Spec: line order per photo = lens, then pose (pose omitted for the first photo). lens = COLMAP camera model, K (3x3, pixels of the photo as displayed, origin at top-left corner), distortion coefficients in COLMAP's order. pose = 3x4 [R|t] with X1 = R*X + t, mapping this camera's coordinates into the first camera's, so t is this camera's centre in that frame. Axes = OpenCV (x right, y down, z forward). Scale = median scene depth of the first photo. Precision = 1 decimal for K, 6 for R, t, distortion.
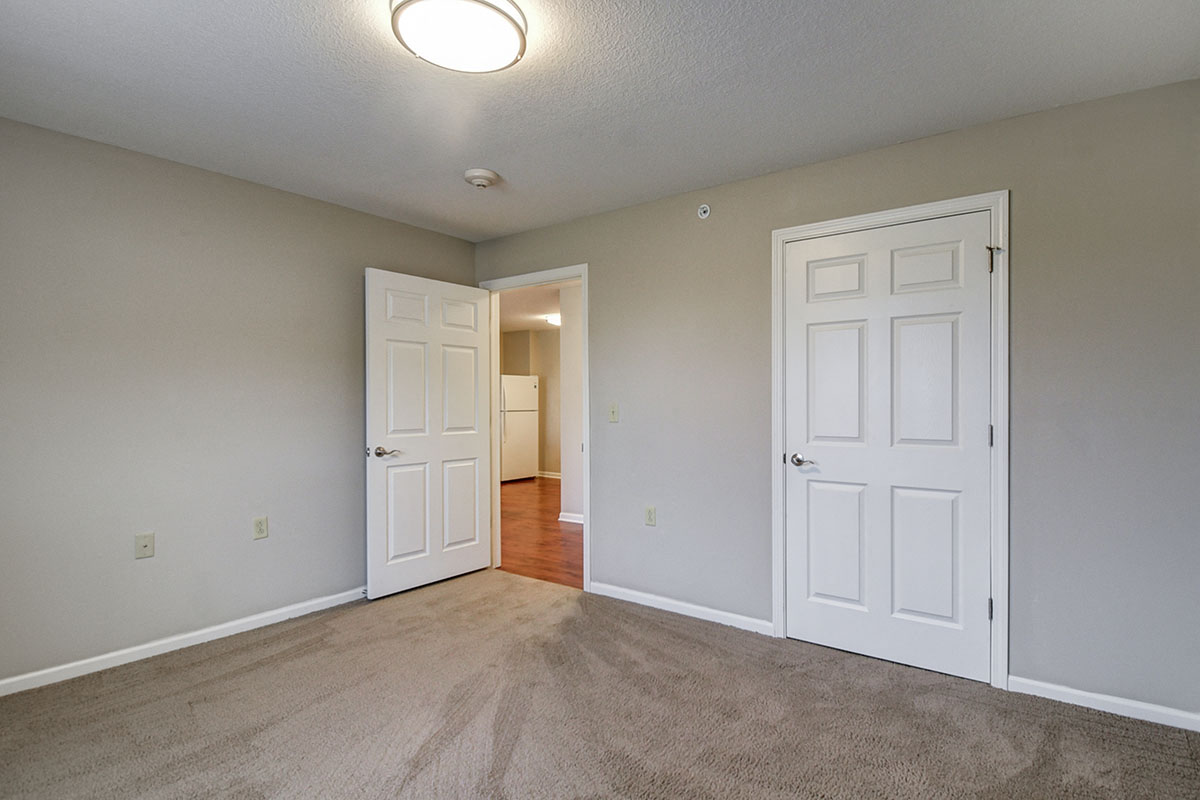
lens RADIAL K [[632.4, 0, 600.0], [0, 632.4, 400.0], [0, 0, 1]] dist [-0.000189, -0.000241]
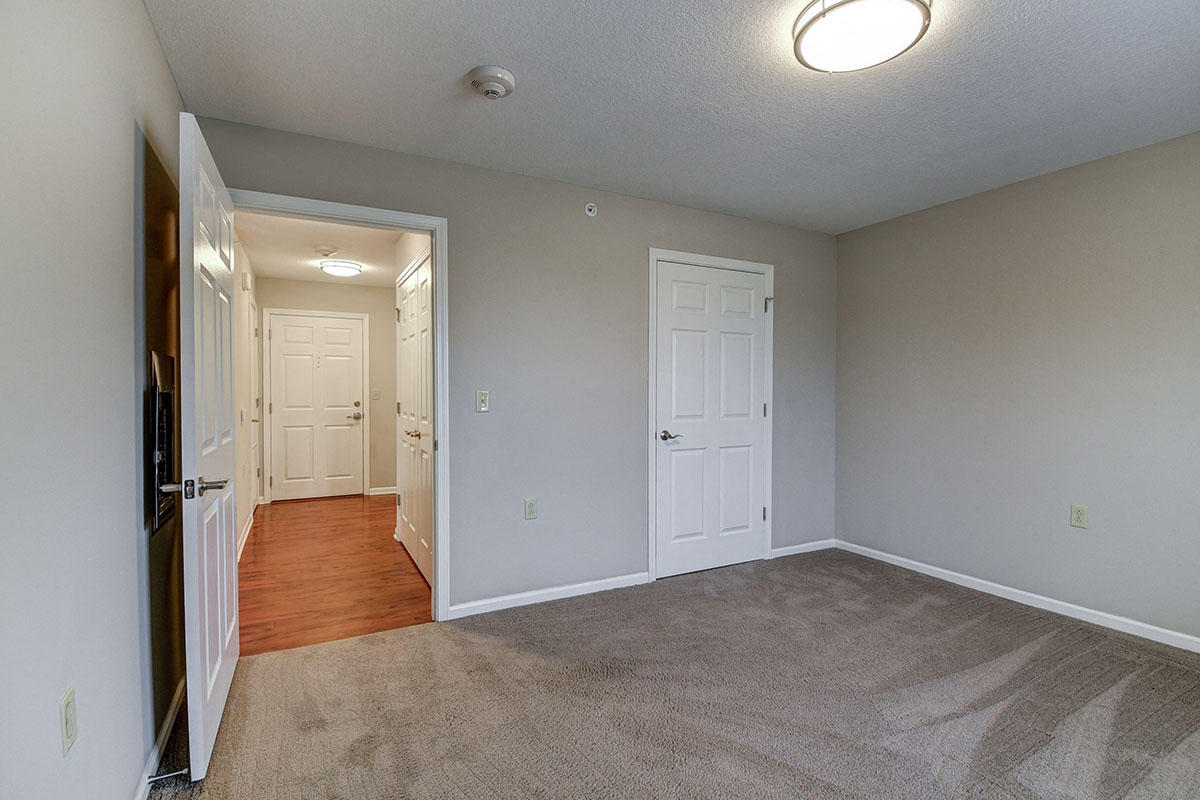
lens RADIAL K [[632.4, 0, 600.0], [0, 632.4, 400.0], [0, 0, 1]] dist [-0.000189, -0.000241]
pose [[0.366902, -0.006132, 0.930239, -0.911756], [-0.000746, 0.999976, 0.006886, 0.015746], [-0.930259, -0.003220, 0.366889, 0.662289]]
